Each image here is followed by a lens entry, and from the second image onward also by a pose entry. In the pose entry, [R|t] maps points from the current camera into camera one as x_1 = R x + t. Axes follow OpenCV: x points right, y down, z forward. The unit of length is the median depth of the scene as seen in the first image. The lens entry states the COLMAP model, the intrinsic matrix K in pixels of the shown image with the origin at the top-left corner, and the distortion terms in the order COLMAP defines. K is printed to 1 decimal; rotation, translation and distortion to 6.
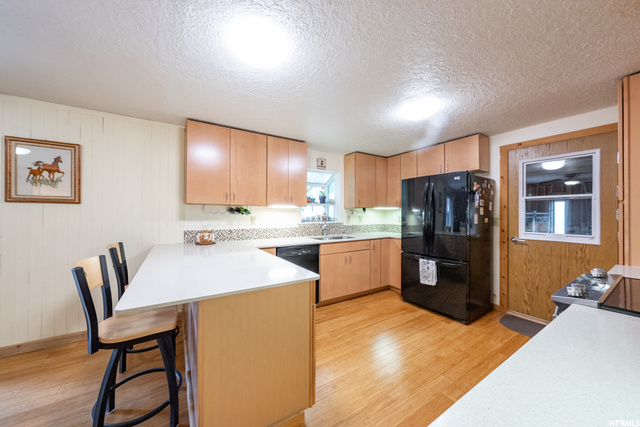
lens RADIAL K [[223.0, 0, 320.5], [0, 223.0, 211.5], [0, 0, 1]] dist [-0.002356, 0.000603]
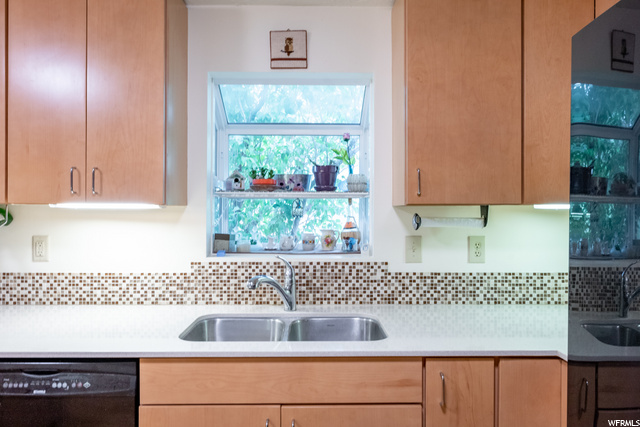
lens RADIAL K [[441.7, 0, 320.3], [0, 441.7, 213.1], [0, 0, 1]] dist [-0.007220, -0.001774]
pose [[0.853921, 0.001464, -0.520401, 0.376748], [0.001596, 0.999984, 0.005431, -0.012959], [0.520401, -0.005468, 0.853905, 0.632801]]
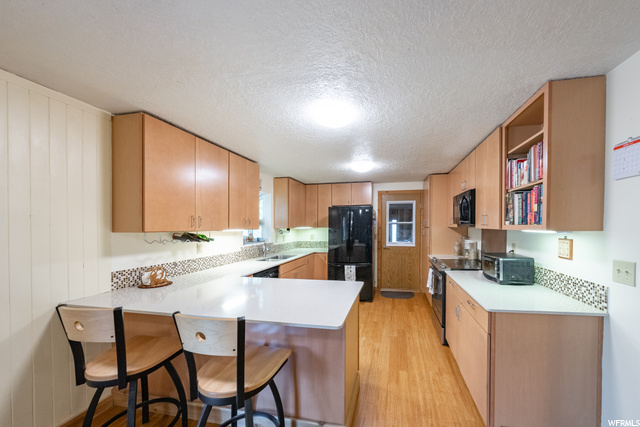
lens RADIAL K [[223.0, 0, 365.9], [0, 223.0, 226.4], [0, 0, 1]] dist [-0.002356, 0.000603]
pose [[0.642397, -0.006658, 0.766343, -0.513590], [-0.003301, 0.999929, 0.011454, -0.047855], [-0.766365, -0.009887, 0.642330, 0.003708]]
